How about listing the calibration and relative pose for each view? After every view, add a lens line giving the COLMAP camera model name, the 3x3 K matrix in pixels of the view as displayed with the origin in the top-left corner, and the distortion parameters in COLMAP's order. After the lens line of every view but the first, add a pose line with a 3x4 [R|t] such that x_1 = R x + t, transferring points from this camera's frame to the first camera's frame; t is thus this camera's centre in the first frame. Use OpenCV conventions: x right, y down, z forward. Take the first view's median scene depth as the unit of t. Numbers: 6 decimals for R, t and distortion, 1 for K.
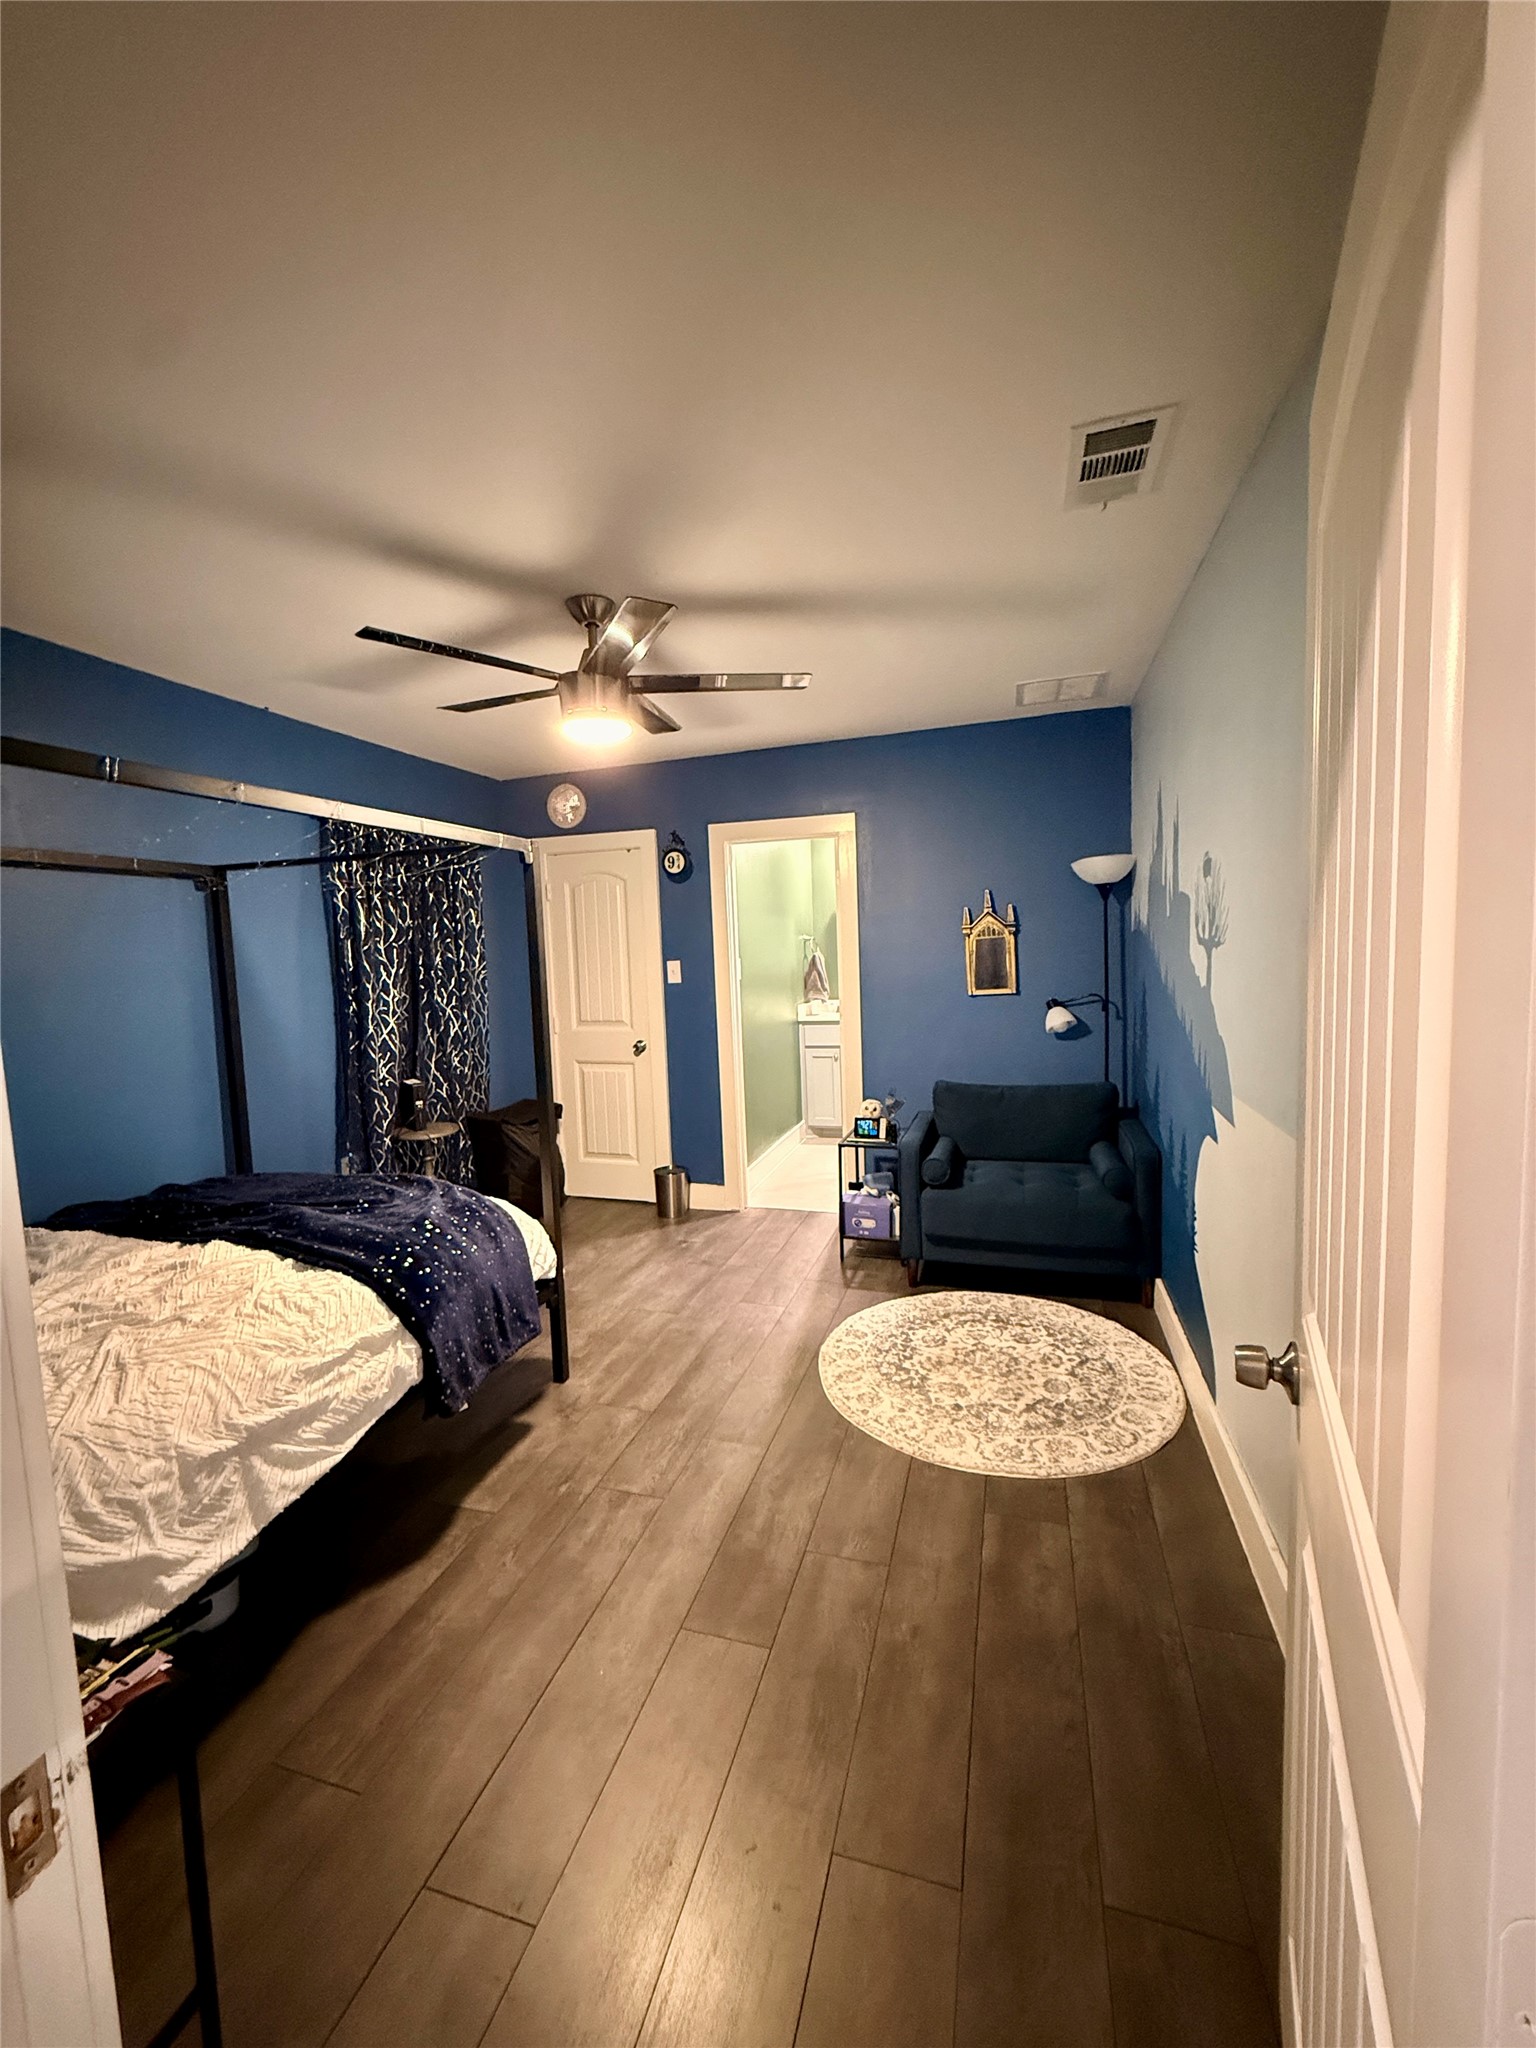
lens RADIAL K [[828.9, 0, 768.0], [0, 828.9, 1024.0], [0, 0, 1]] dist [0.000406, 0.000241]
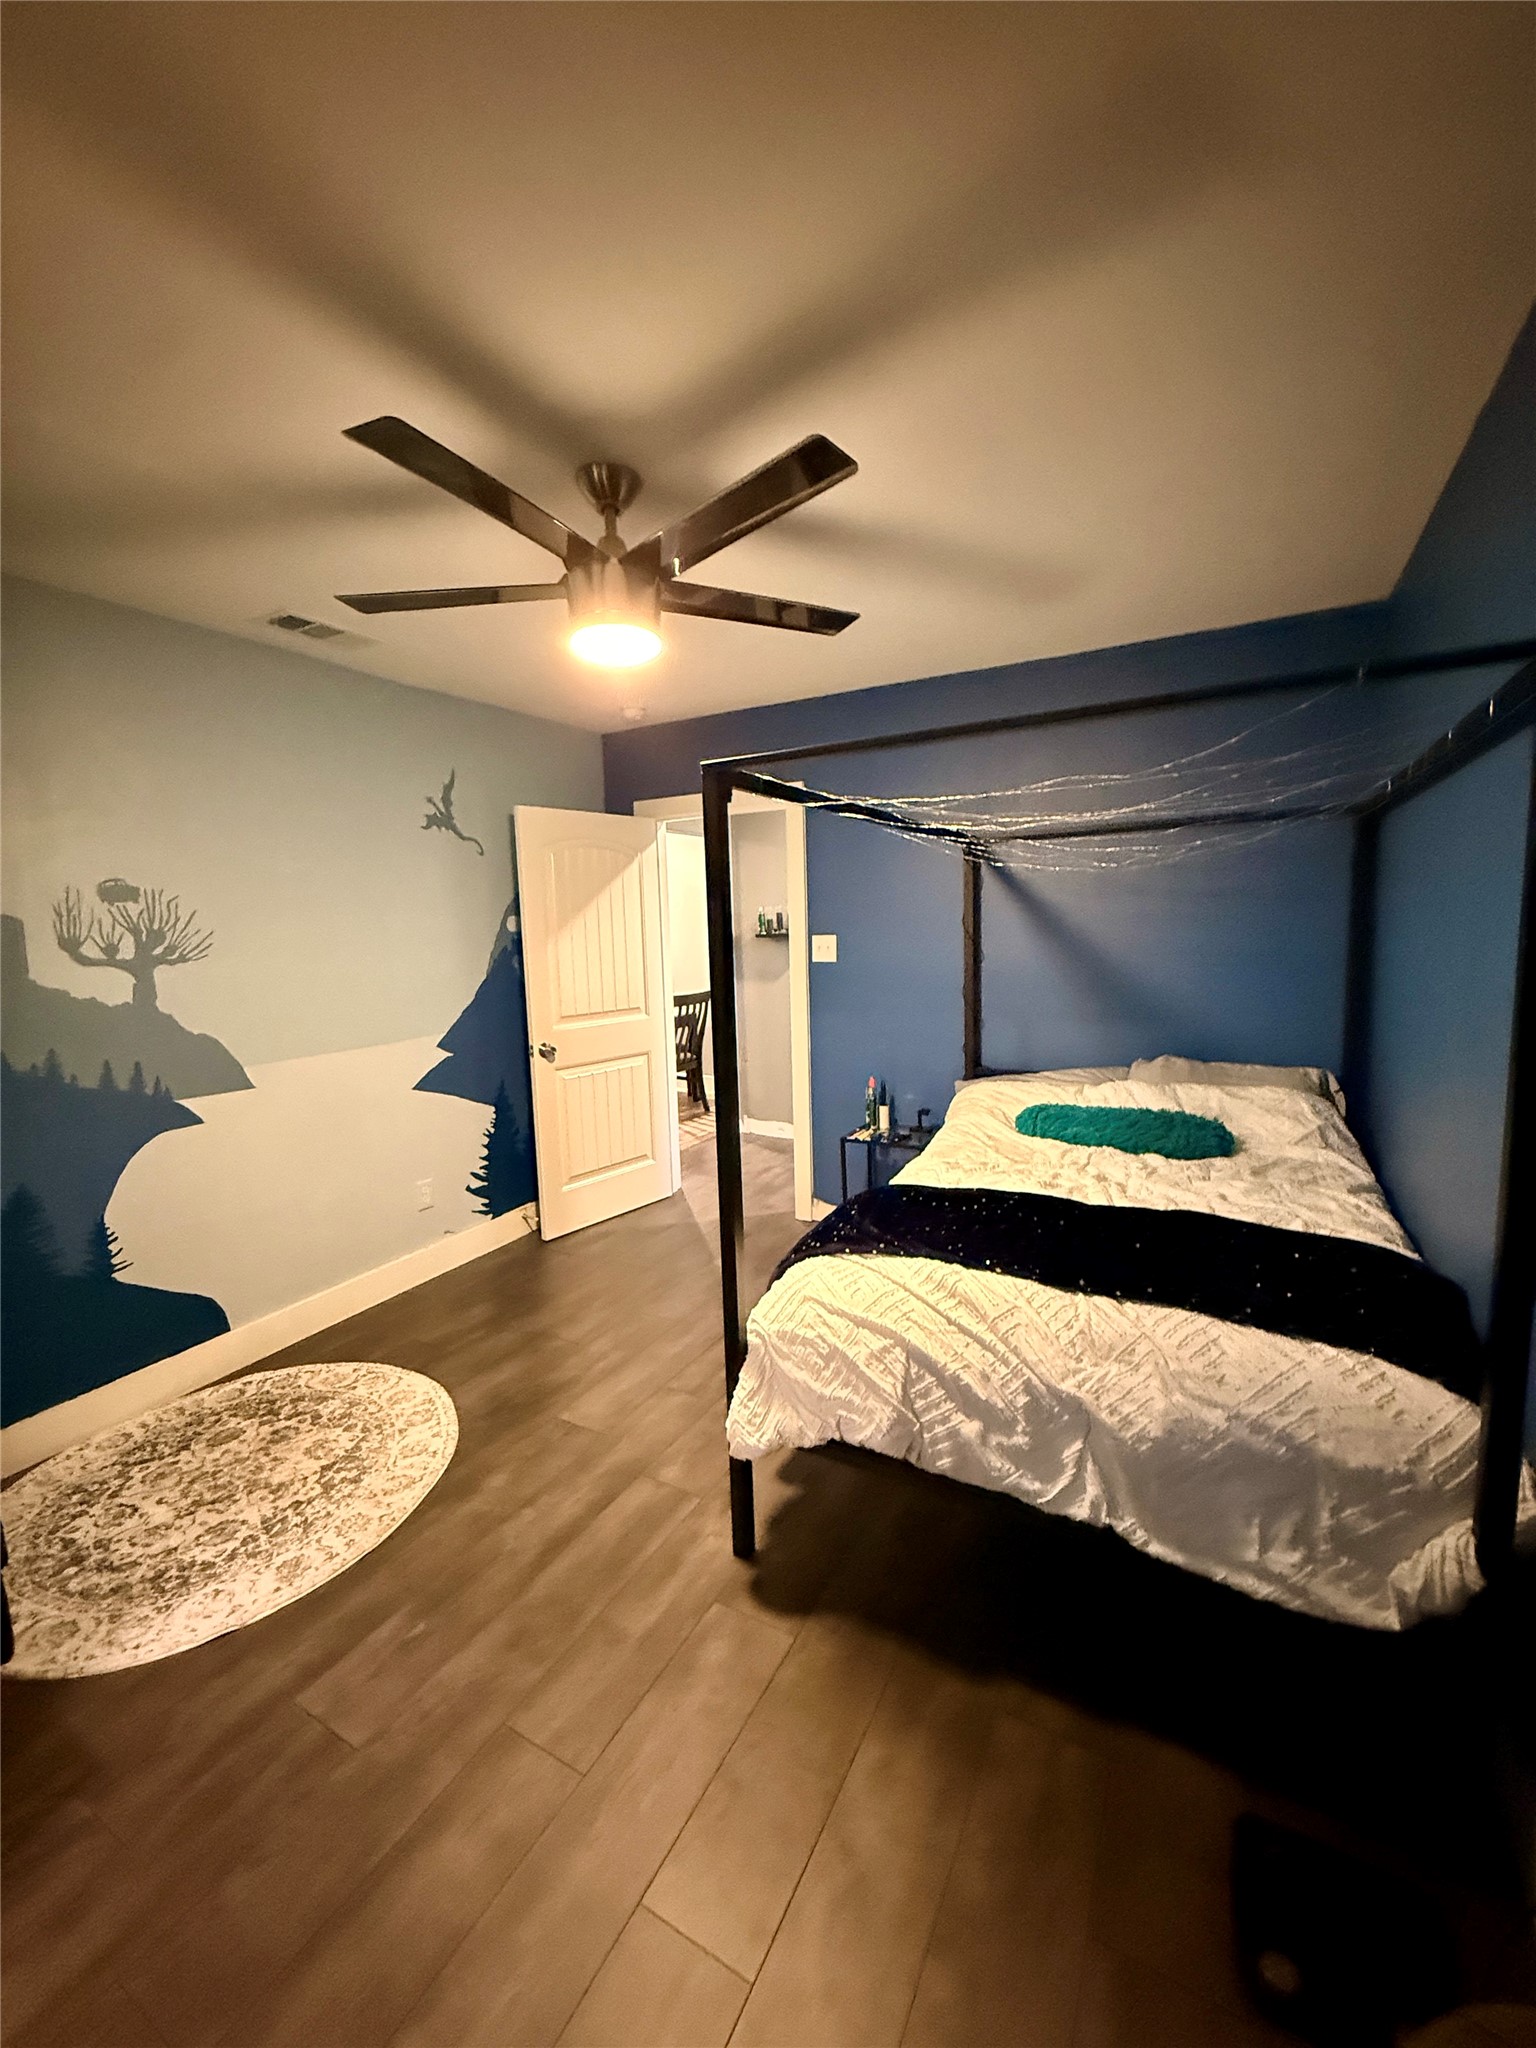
lens RADIAL K [[828.9, 0, 768.0], [0, 828.9, 1024.0], [0, 0, 1]] dist [0.000406, 0.000241]
pose [[-0.974683, 0.034800, 0.220865, -0.444796], [0.080504, 0.976184, 0.201454, -0.145489], [-0.208594, 0.214135, -0.954272, 1.589028]]
